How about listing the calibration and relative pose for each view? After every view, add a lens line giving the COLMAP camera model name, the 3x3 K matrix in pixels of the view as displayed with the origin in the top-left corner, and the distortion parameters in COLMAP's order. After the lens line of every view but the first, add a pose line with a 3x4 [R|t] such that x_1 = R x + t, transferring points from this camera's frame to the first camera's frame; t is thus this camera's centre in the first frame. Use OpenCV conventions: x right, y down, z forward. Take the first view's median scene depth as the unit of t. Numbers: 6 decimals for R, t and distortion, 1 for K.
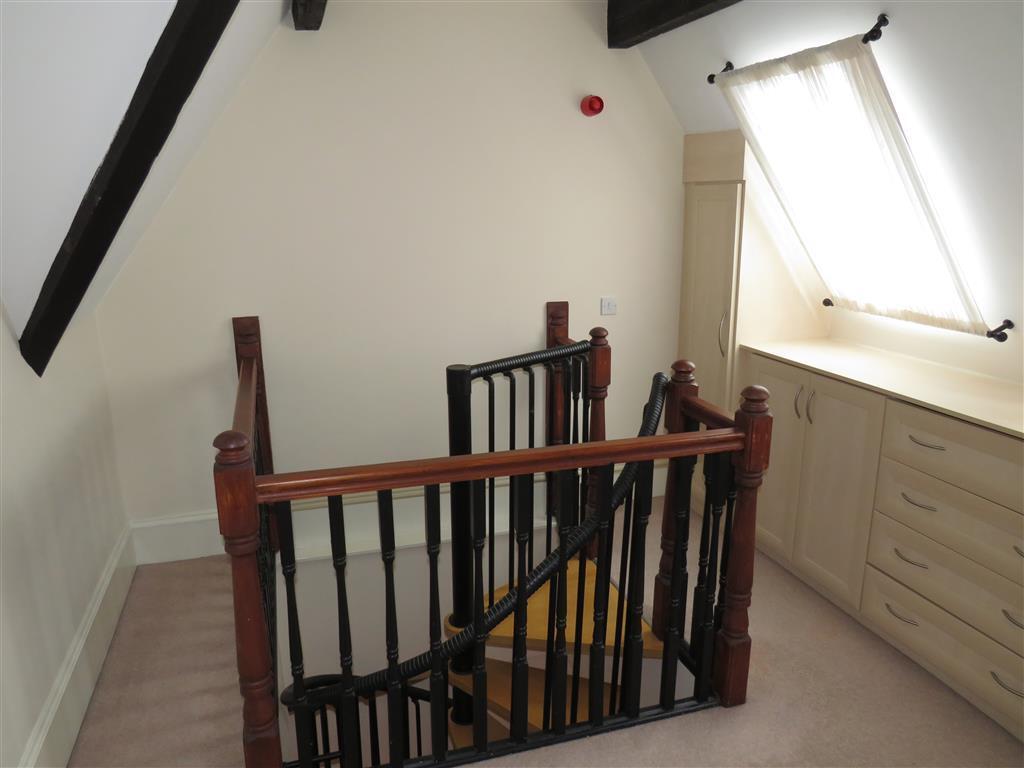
lens RADIAL K [[731.4, 0, 512.0], [0, 731.4, 384.0], [0, 0, 1]] dist [-0.060100, 0.069424]
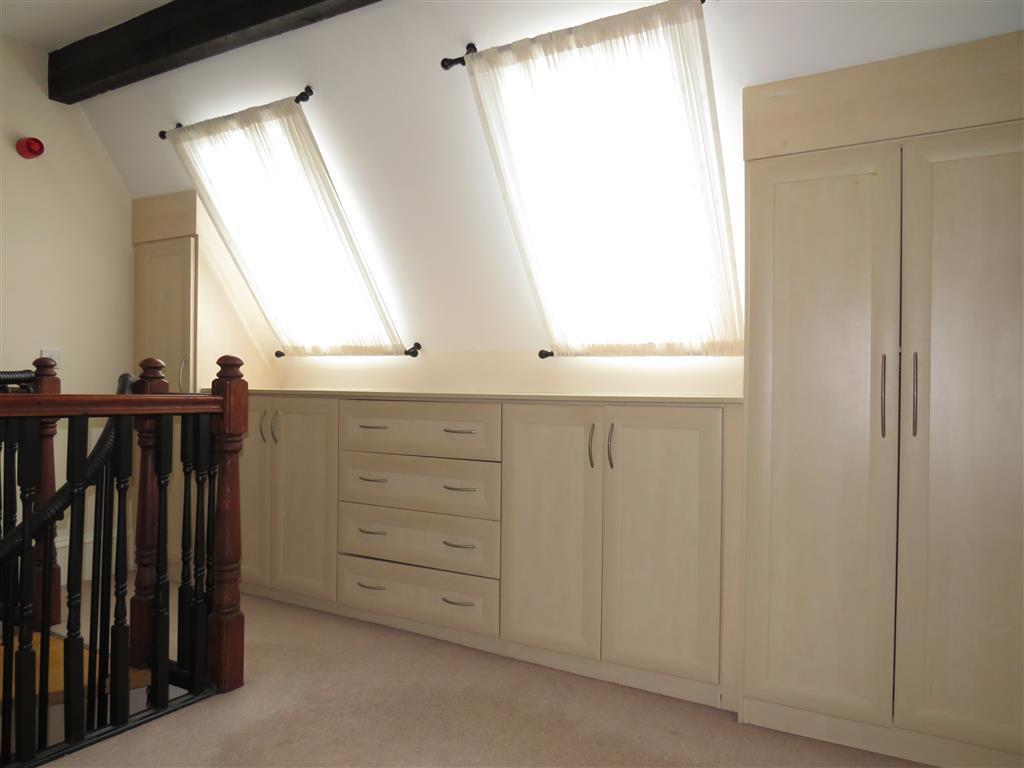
lens RADIAL K [[733.0, 0, 512.0], [0, 733.0, 384.0], [0, 0, 1]] dist [-0.028275, 0.001189]
pose [[0.741165, 0.019157, 0.671049, -0.068182], [0.150165, 0.969534, -0.193533, 0.262616], [-0.654313, 0.244208, 0.715708, -0.036164]]
